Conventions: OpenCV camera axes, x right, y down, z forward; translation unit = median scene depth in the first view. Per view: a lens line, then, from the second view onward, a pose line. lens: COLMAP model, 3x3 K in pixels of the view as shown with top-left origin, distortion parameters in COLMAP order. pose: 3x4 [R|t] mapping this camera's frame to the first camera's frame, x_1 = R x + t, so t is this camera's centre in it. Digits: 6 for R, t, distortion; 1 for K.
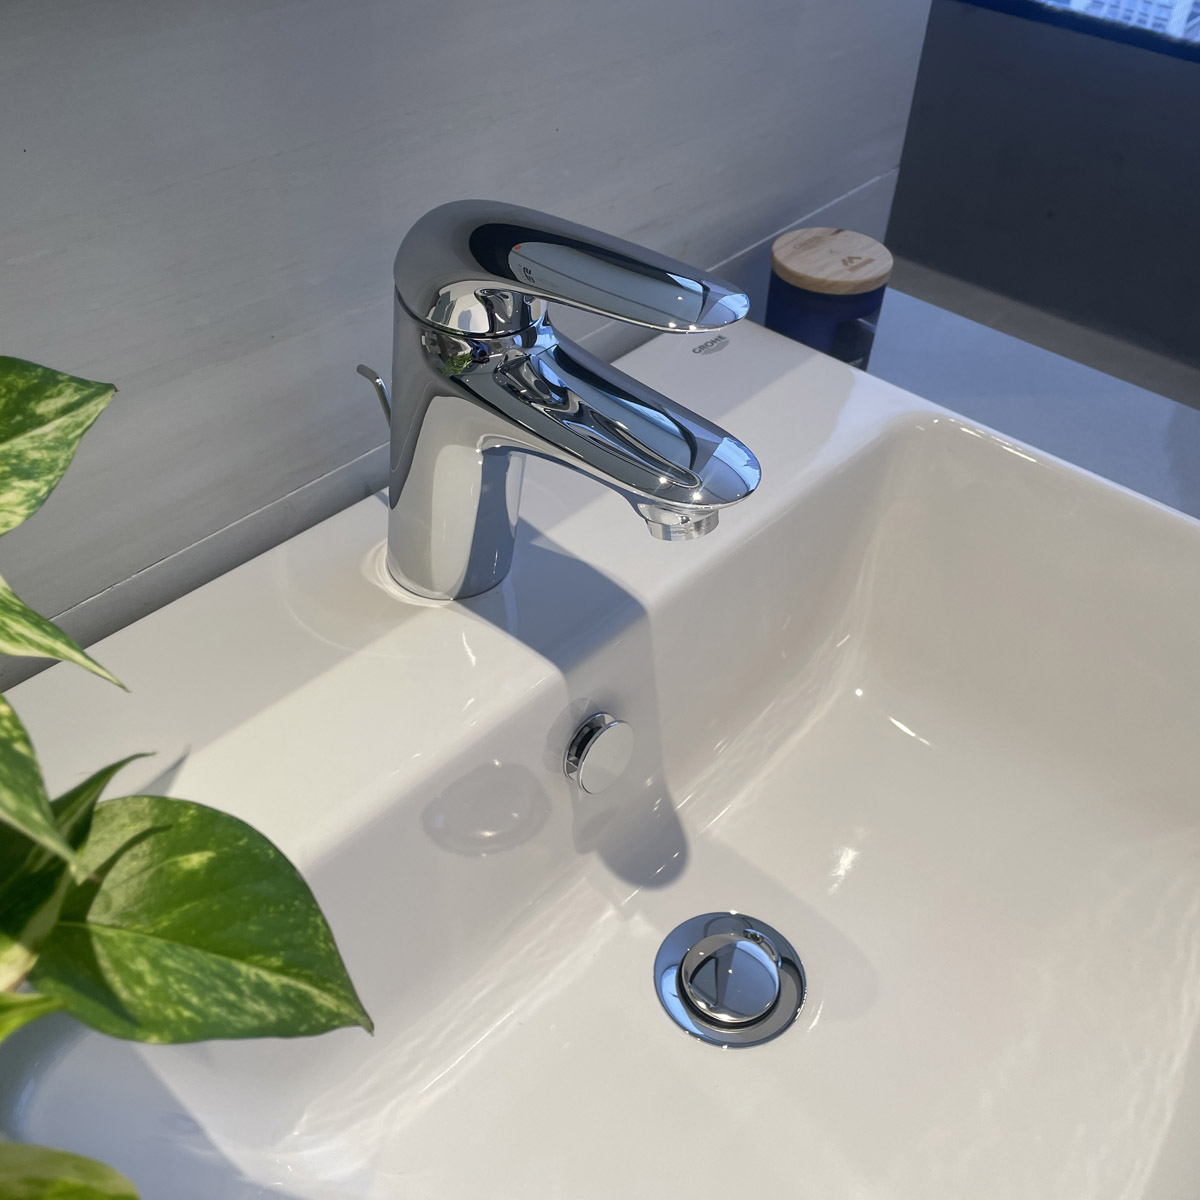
lens RADIAL K [[1209.1, 0, 595.2], [0, 1209.1, 602.3], [0, 0, 1]] dist [0.014380, 0.000000]
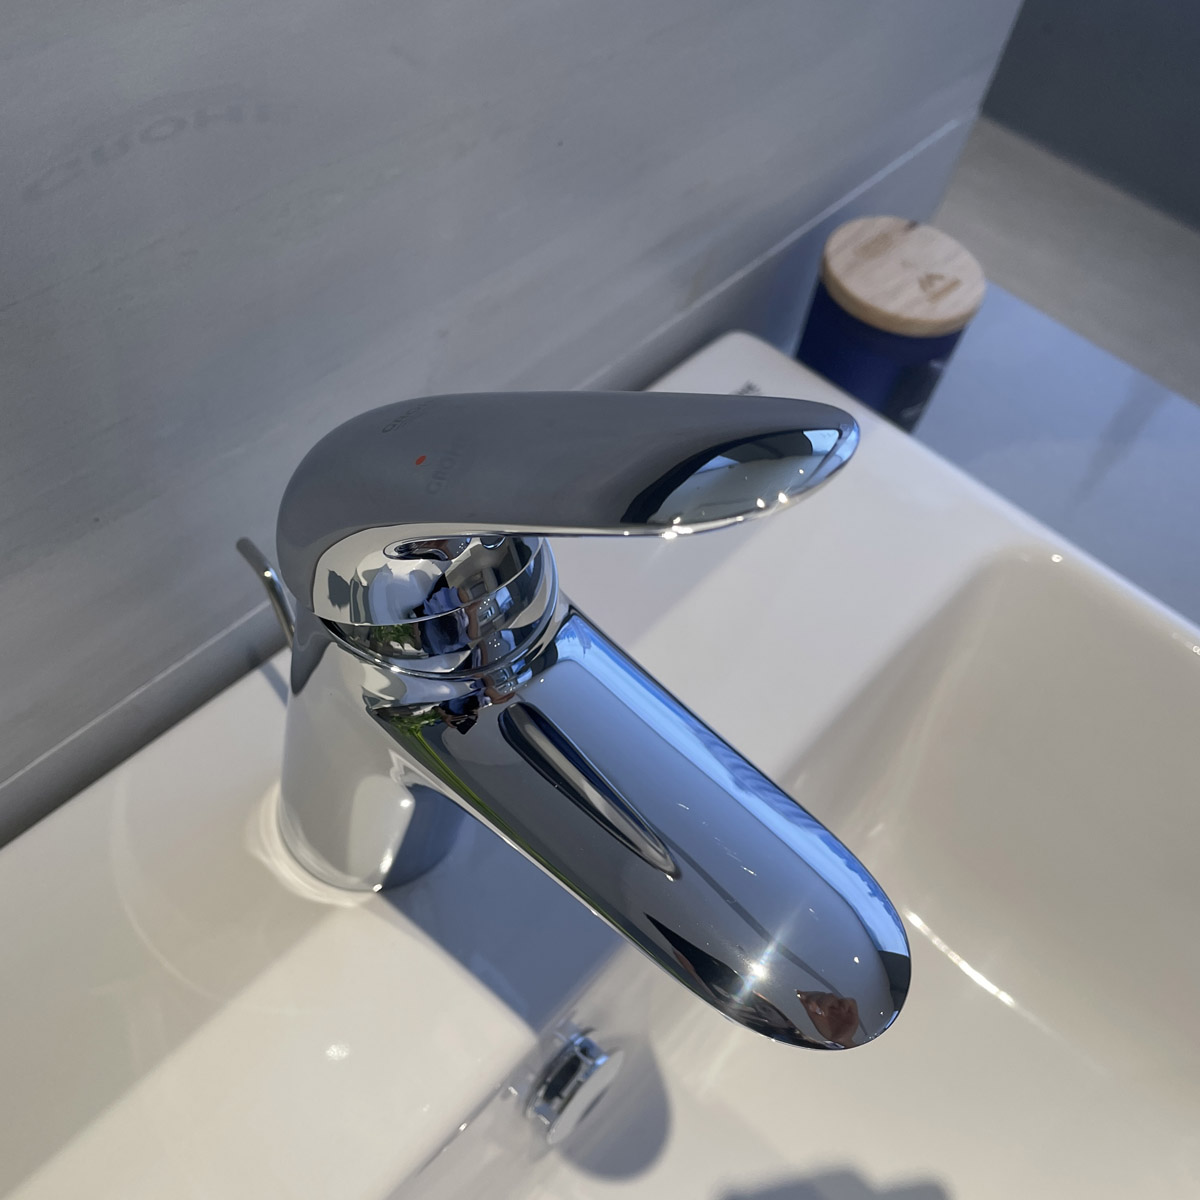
lens RADIAL K [[1209.1, 0, 594.6], [0, 1209.1, 595.0], [0, 0, 1]] dist [0.014380, 0.000000]
pose [[0.995180, 0.055012, 0.081182, -0.058457], [-0.069065, 0.980875, 0.181972, -0.295754], [-0.069619, -0.186702, 0.979947, 0.349314]]
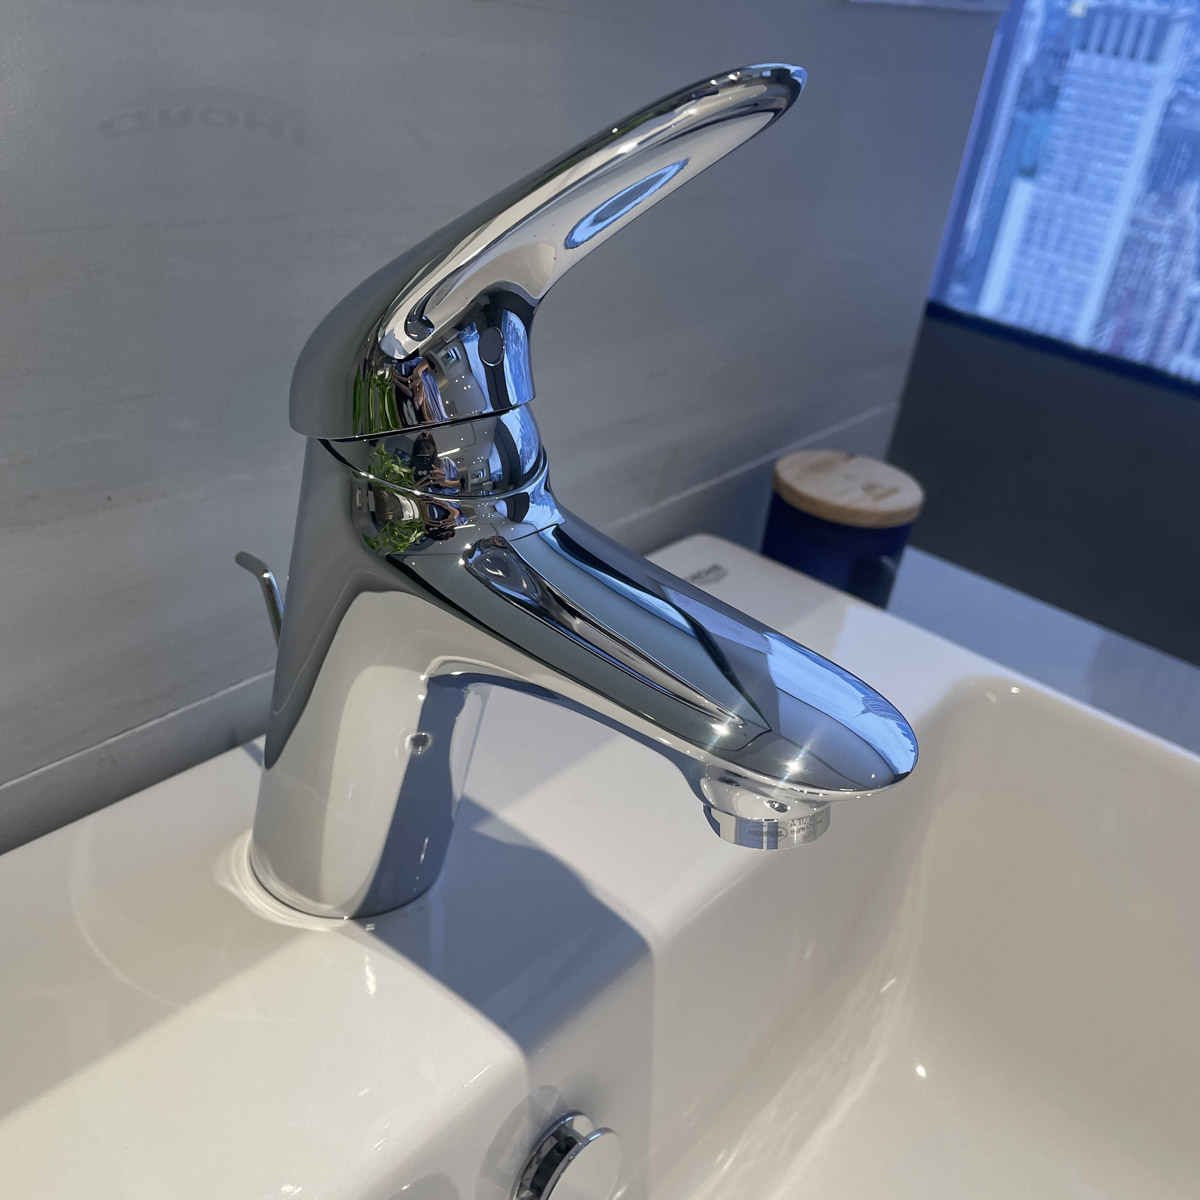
lens RADIAL K [[1209.1, 0, 586.9], [0, 1209.1, 584.3], [0, 0, 1]] dist [0.014380, 0.000000]
pose [[0.995394, 0.060810, 0.074114, -0.051077], [-0.042281, 0.972295, -0.229901, -0.031624], [-0.086041, 0.225709, 0.970388, 0.329556]]
